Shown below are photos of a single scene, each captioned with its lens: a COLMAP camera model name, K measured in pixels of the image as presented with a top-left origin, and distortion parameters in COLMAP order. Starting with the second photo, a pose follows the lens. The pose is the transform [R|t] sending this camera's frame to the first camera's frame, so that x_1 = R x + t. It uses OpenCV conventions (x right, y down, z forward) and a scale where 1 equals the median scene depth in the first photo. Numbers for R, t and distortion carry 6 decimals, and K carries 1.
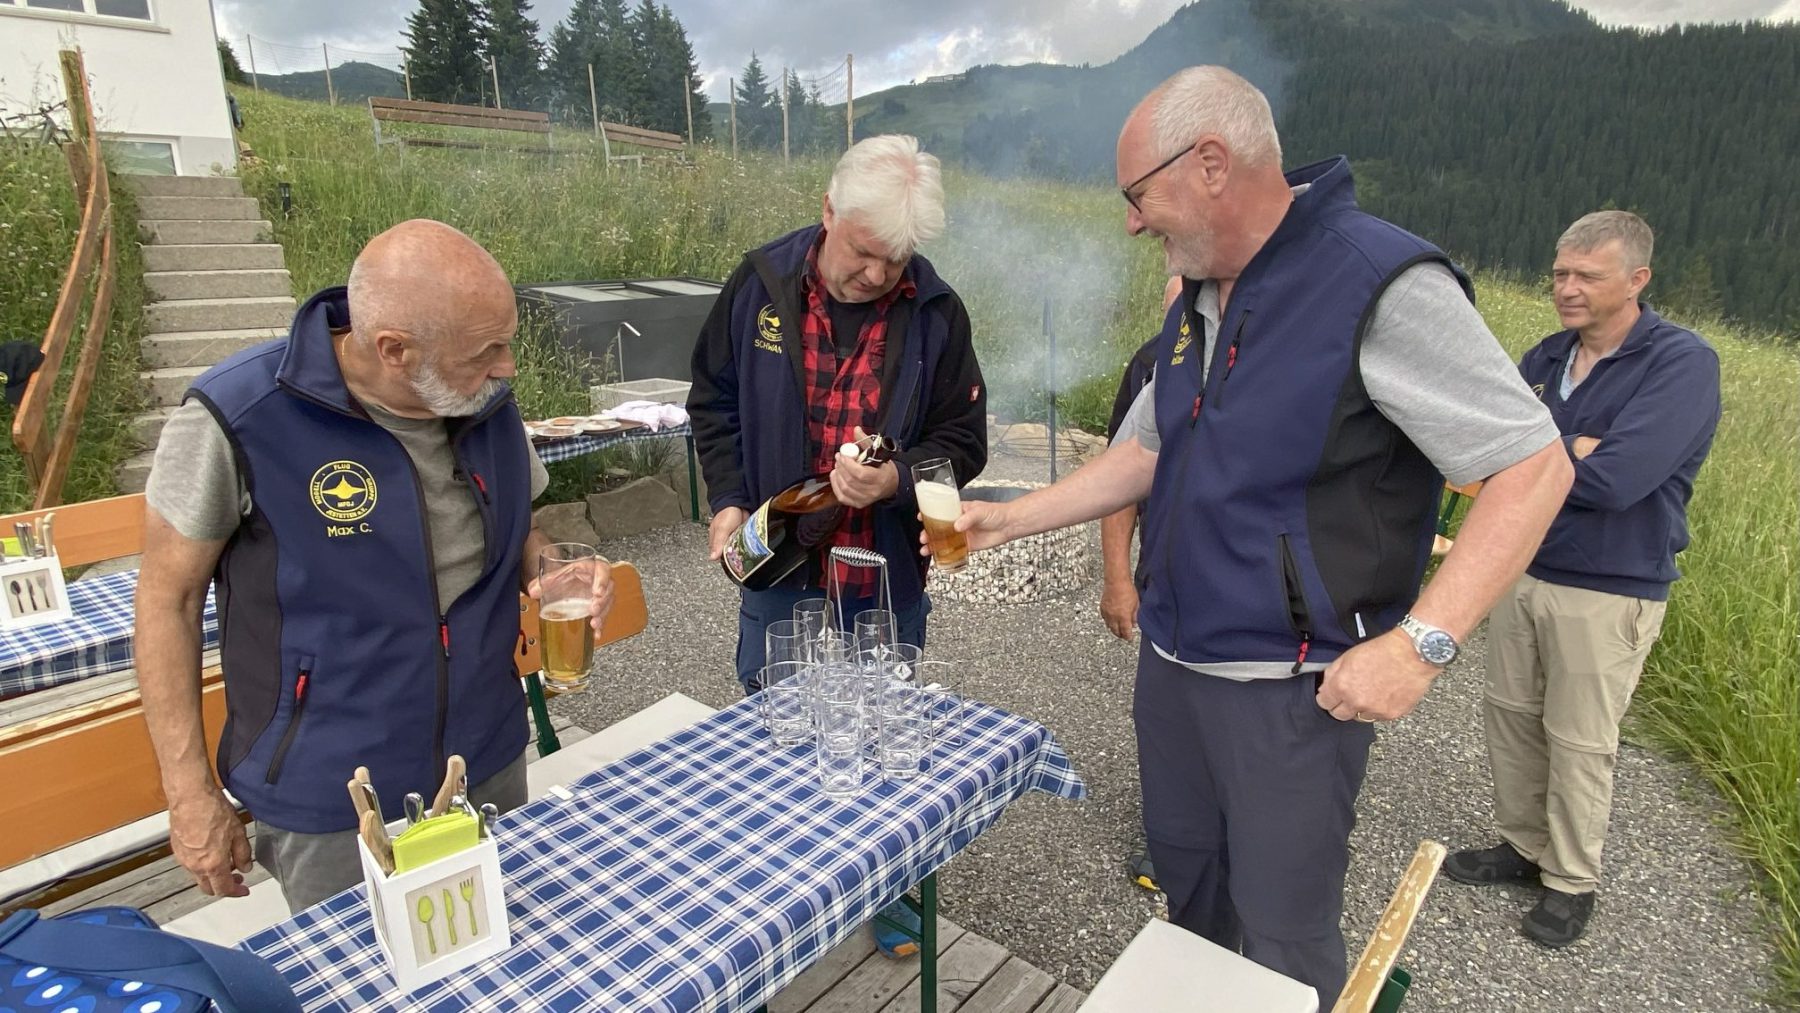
lens RADIAL K [[967.3, 0, 900.0], [0, 967.3, 506.5], [0, 0, 1]] dist [0.035635, -0.029666]
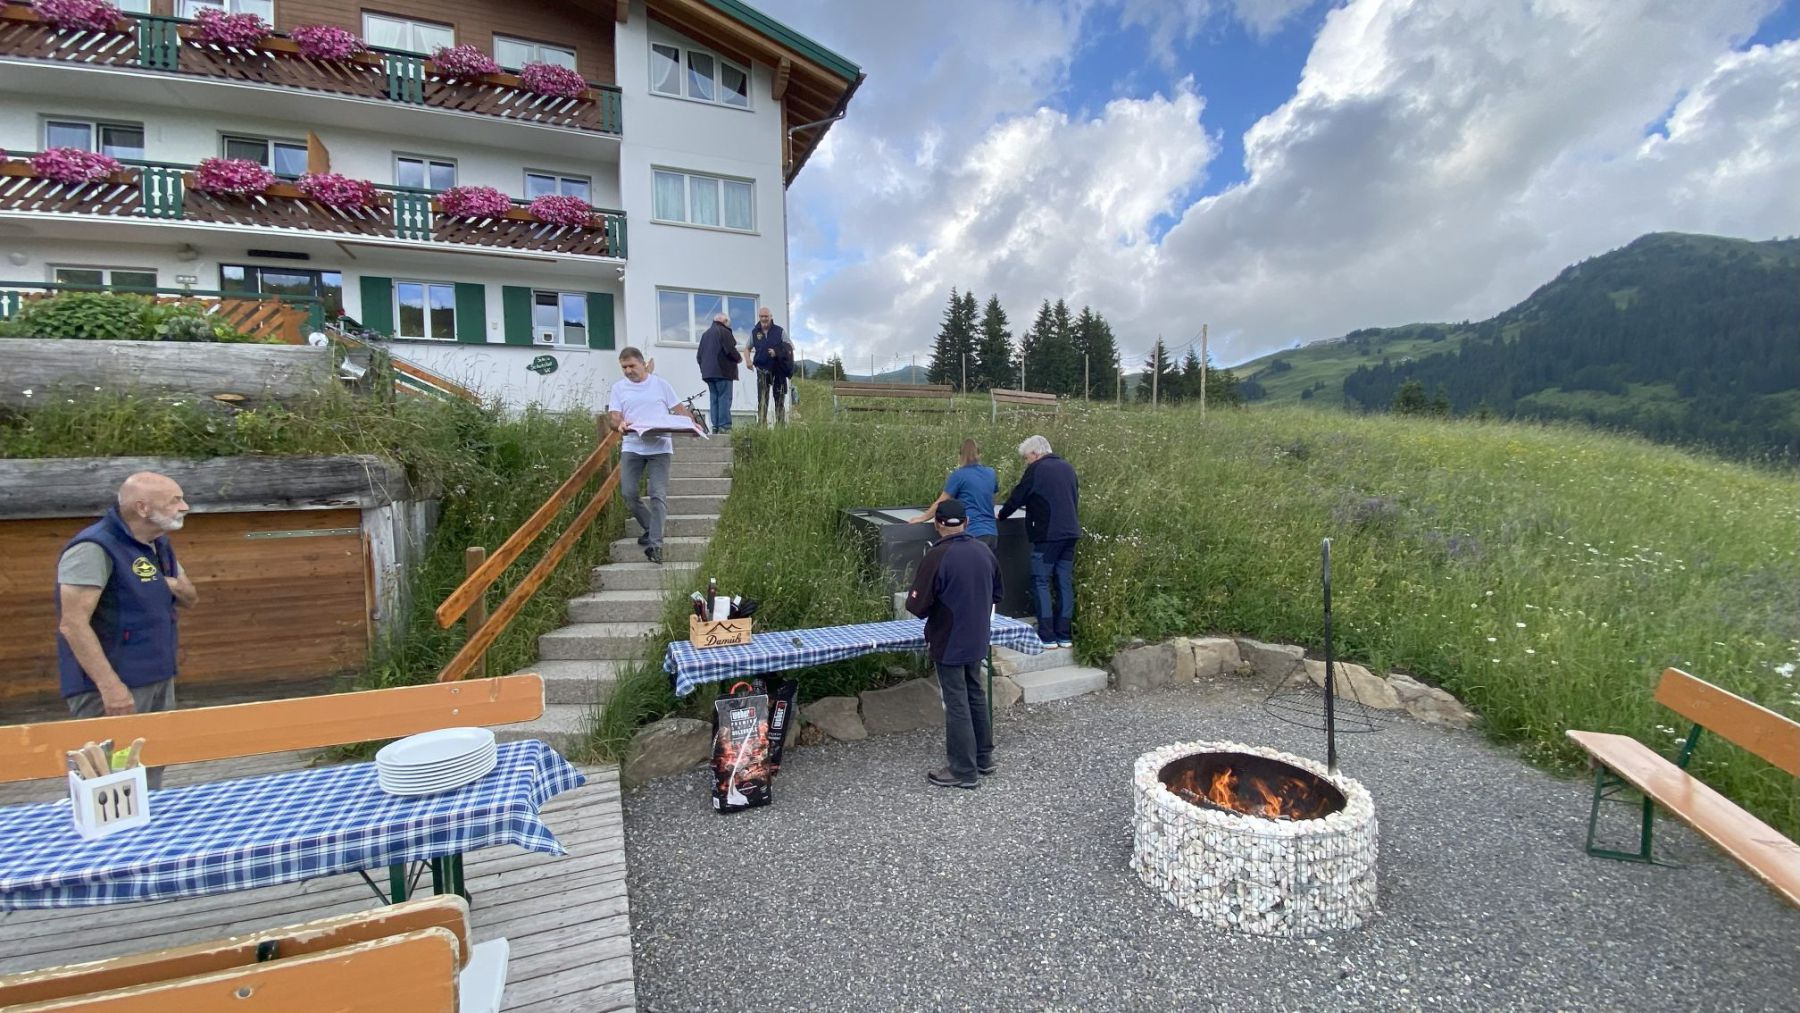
lens RADIAL K [[714.5, 0, 900.0], [0, 714.5, 506.5], [0, 0, 1]] dist [0.007494, -0.017015]
pose [[0.881433, 0.019930, -0.471888, 0.078178], [-0.119743, 0.975896, -0.182450, -0.055844], [0.456878, 0.217323, 0.862574, 0.182593]]
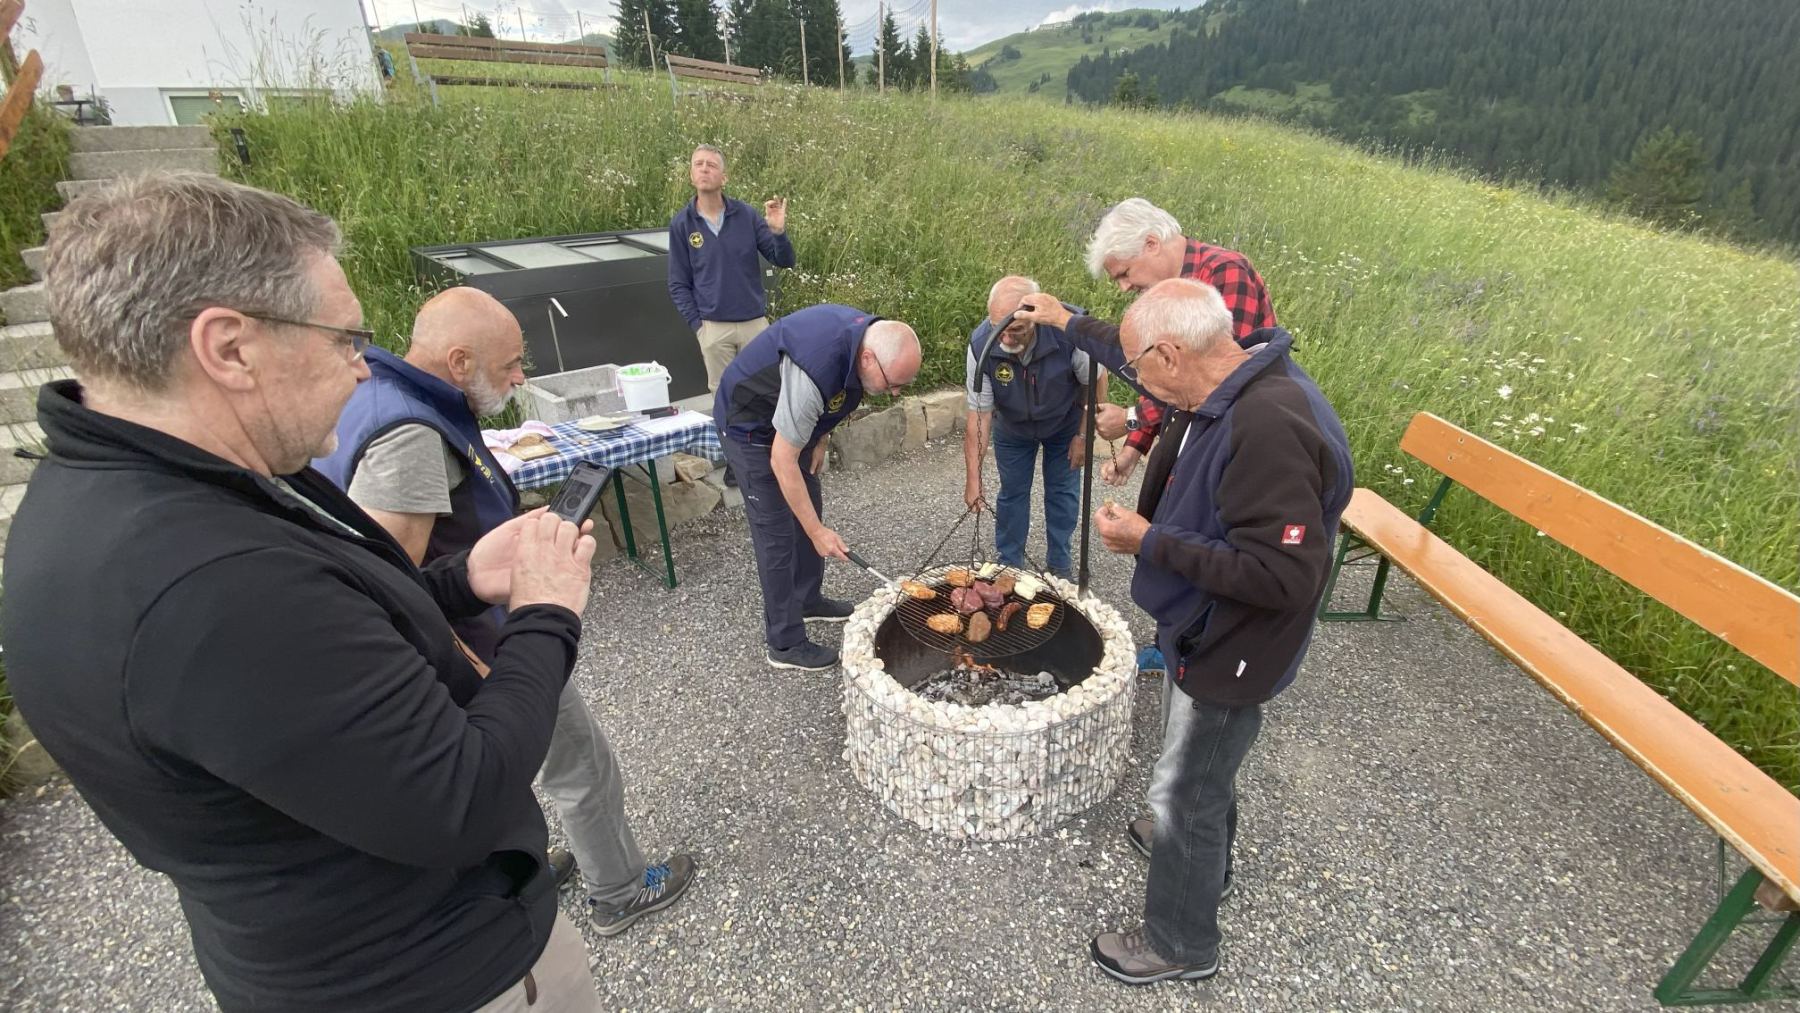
lens RADIAL K [[725.3, 0, 900.0], [0, 725.3, 506.5], [0, 0, 1]] dist [0.014862, -0.016221]
pose [[0.990369, 0.040604, -0.132368, 0.066473], [-0.018517, 0.986286, 0.164003, -0.101163], [0.137211, -0.159973, 0.977539, 0.351586]]
